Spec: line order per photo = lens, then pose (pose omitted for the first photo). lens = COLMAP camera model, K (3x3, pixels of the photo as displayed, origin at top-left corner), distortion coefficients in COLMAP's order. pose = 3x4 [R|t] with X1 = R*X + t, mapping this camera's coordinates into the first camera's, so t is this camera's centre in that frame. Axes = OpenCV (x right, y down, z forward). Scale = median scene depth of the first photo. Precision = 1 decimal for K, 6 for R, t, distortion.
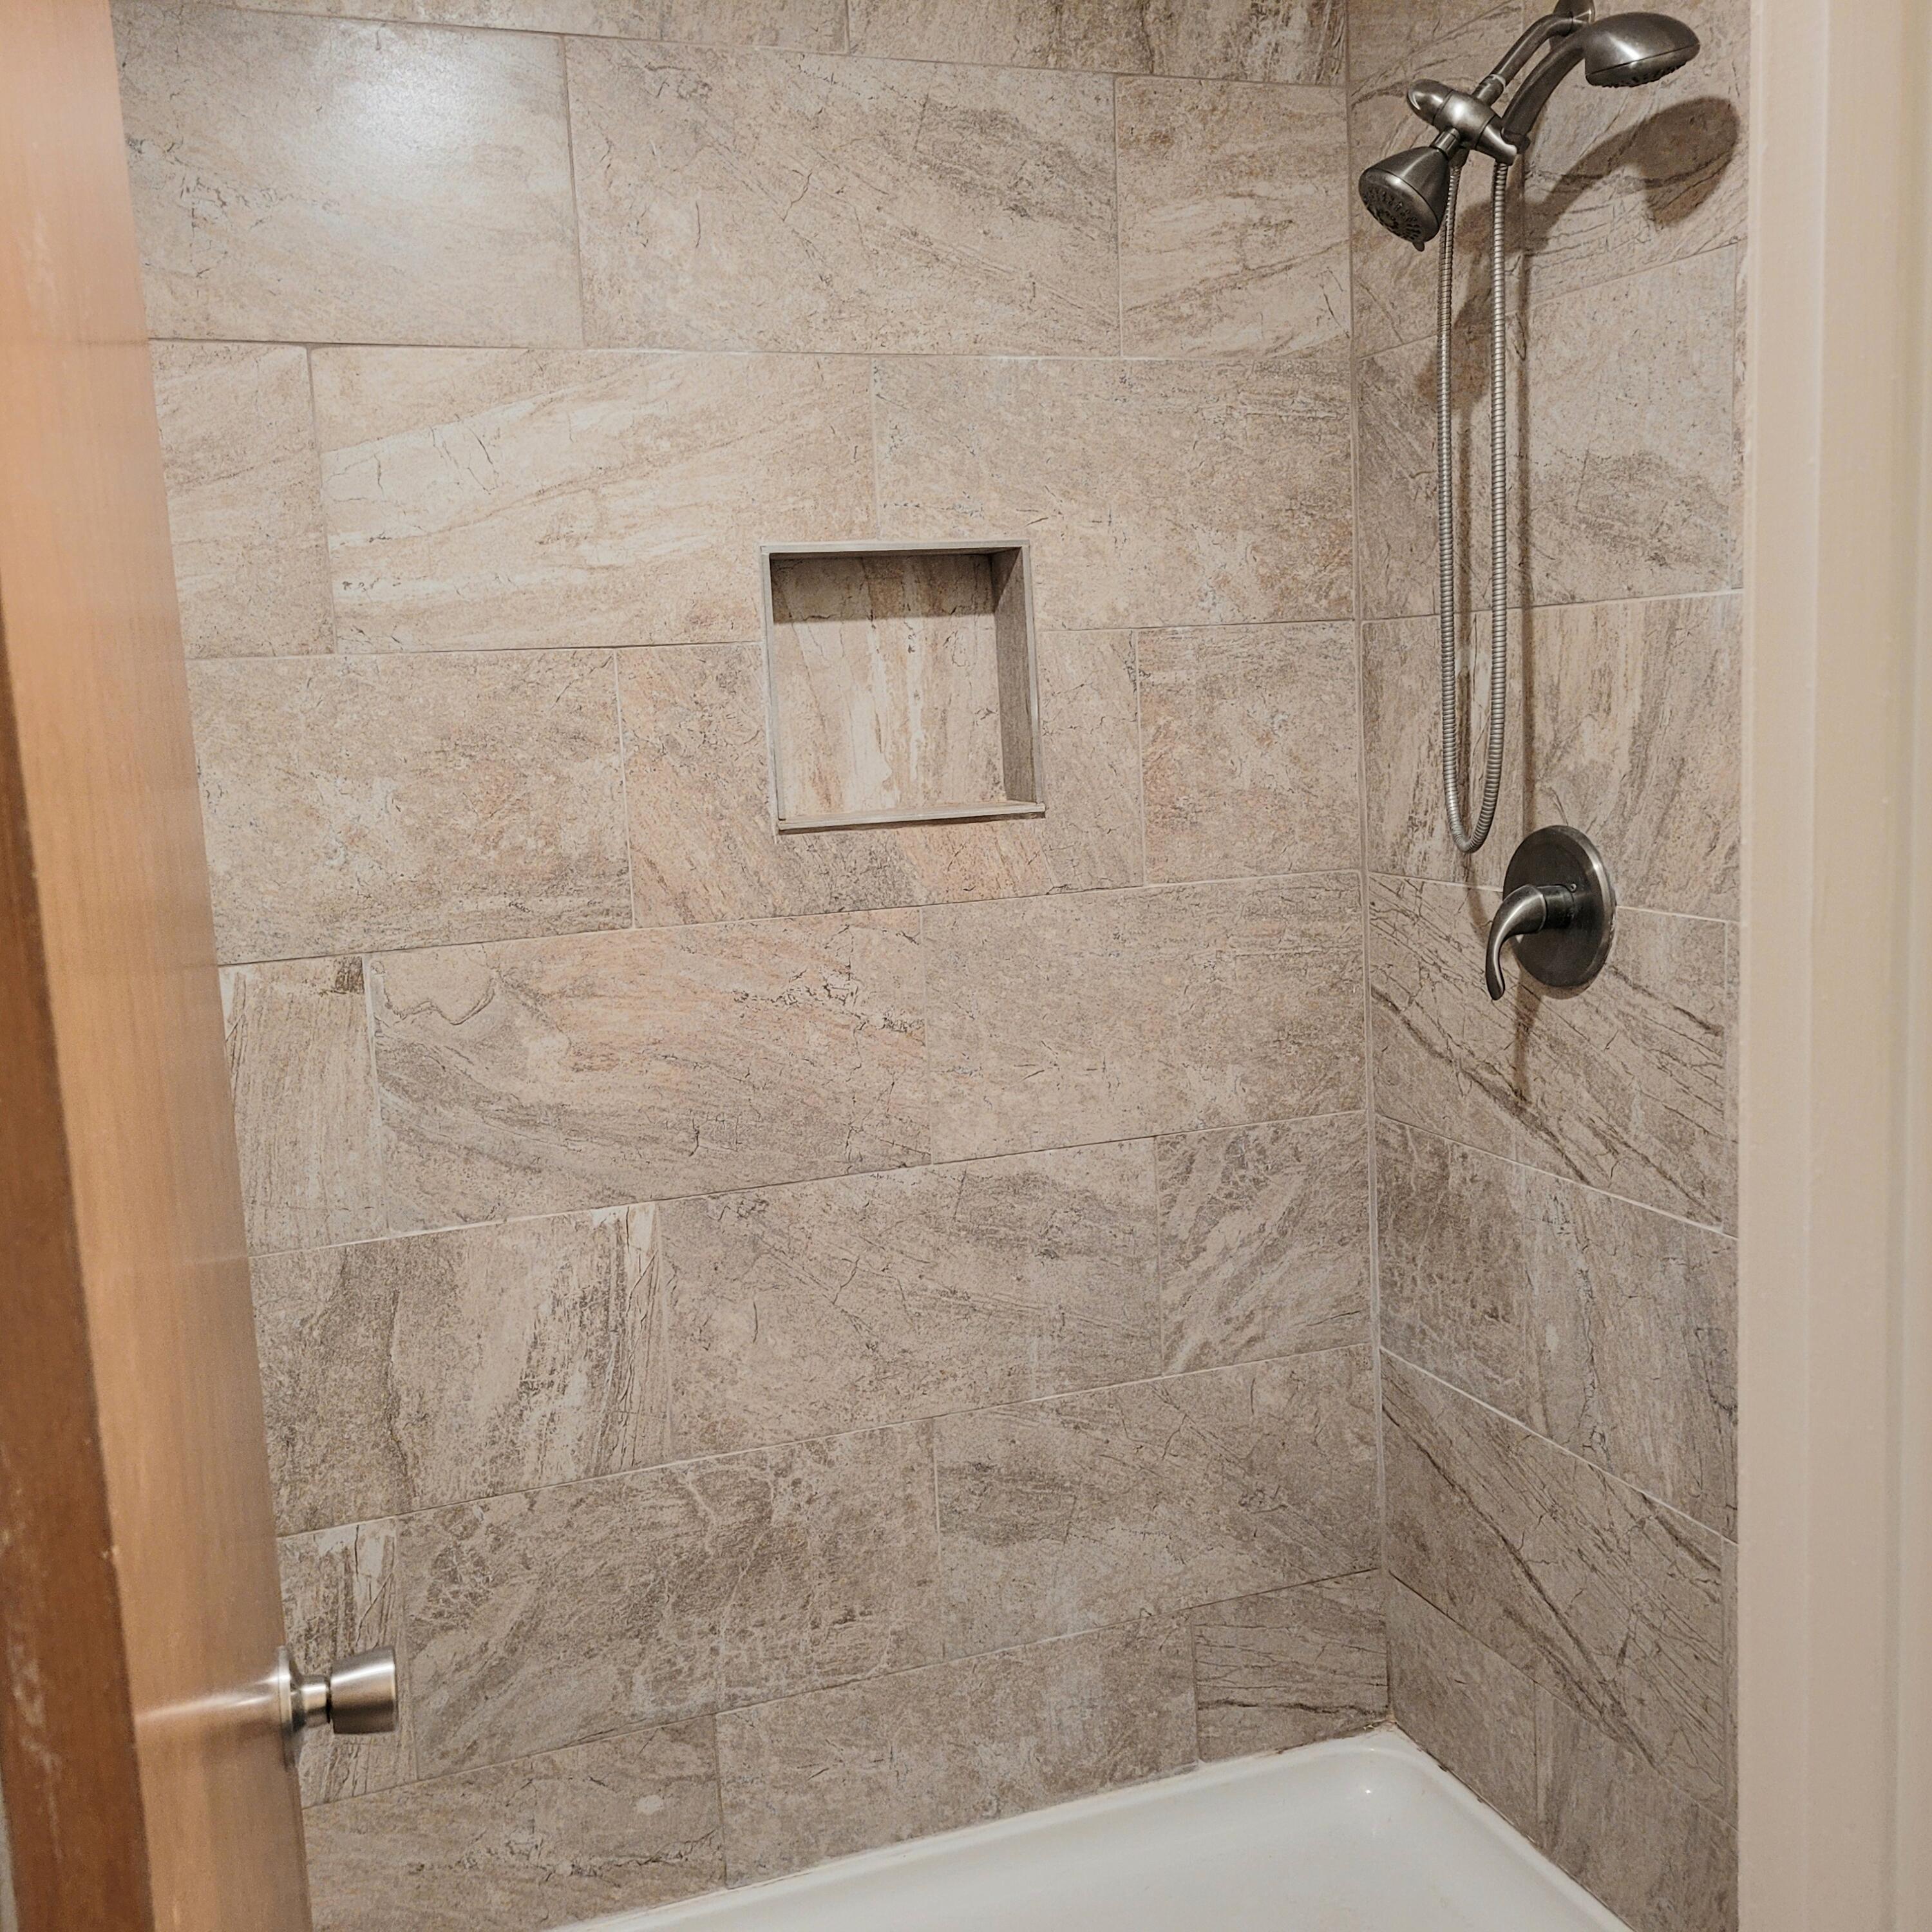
lens RADIAL K [[1935.2, 0, 929.1], [0, 1935.2, 929.2], [0, 0, 1]] dist [0.062740, -0.038780]
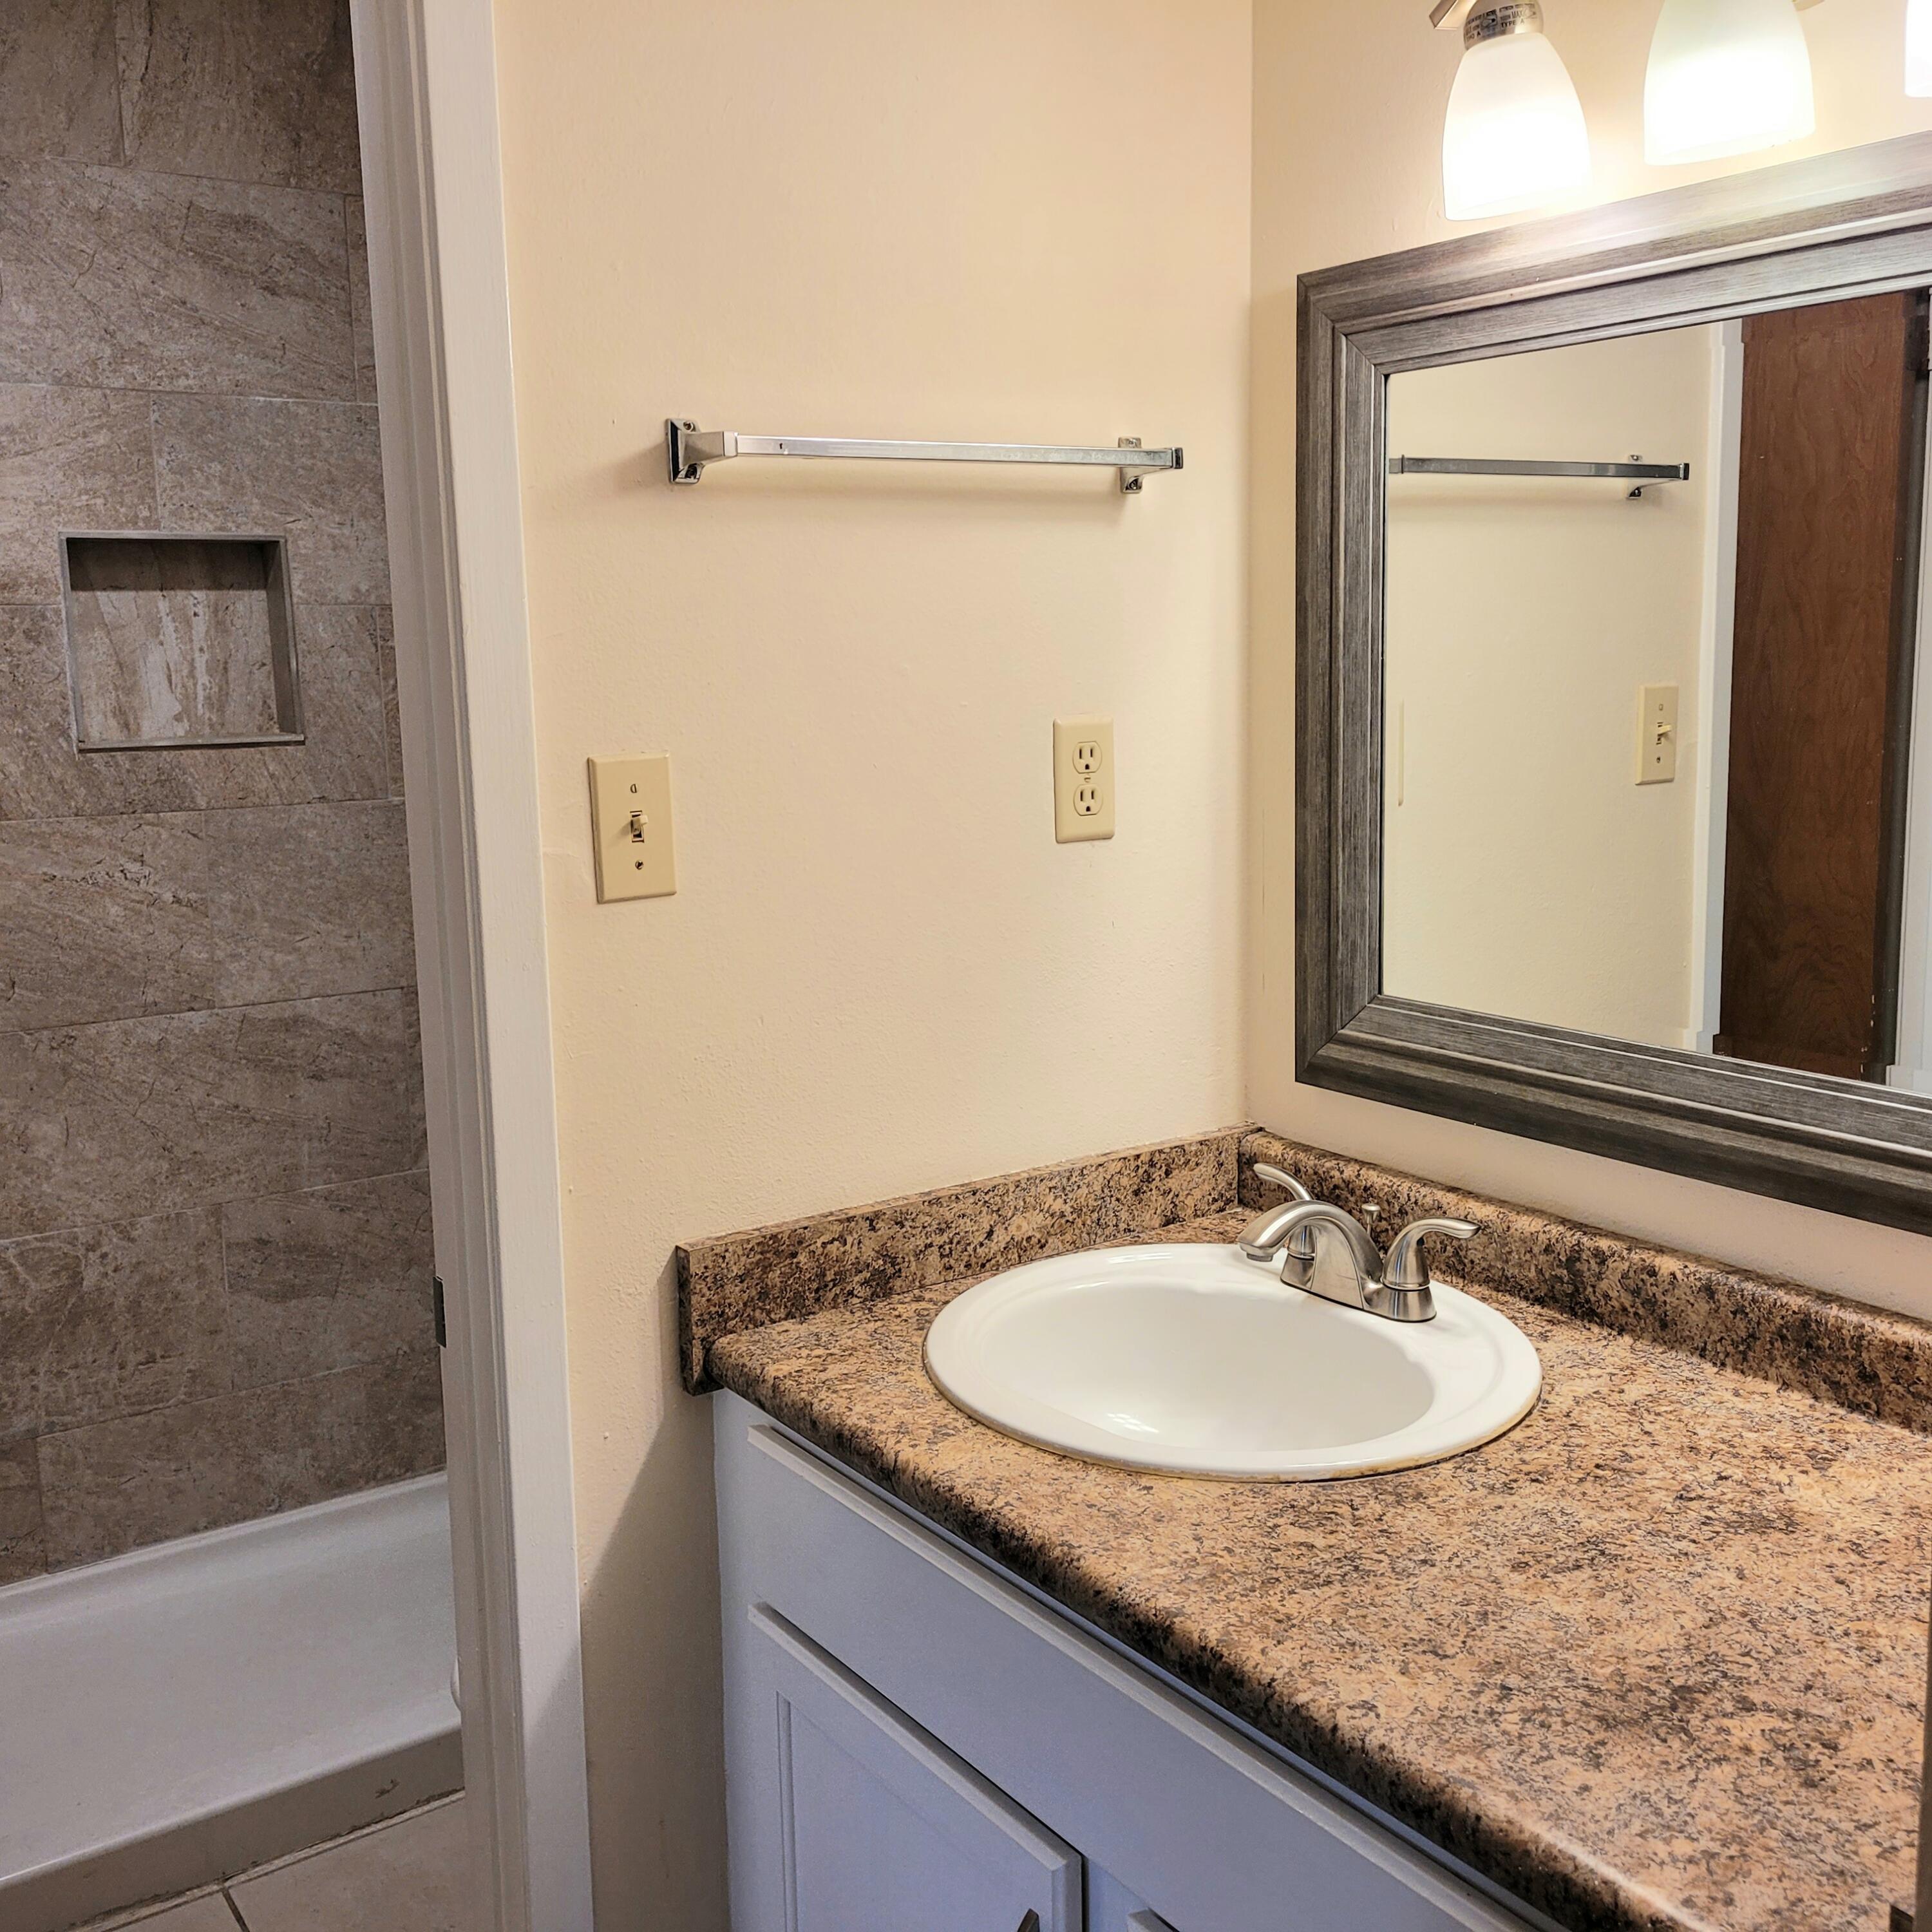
lens RADIAL K [[2008.3, 0, 965.5], [0, 2008.3, 914.6], [0, 0, 1]] dist [0.071053, -0.058716]
pose [[0.970537, -0.005153, 0.240899, 0.163409], [0.003993, 0.999978, 0.005306, 0.052522], [-0.240921, -0.004187, 0.970536, -0.450618]]
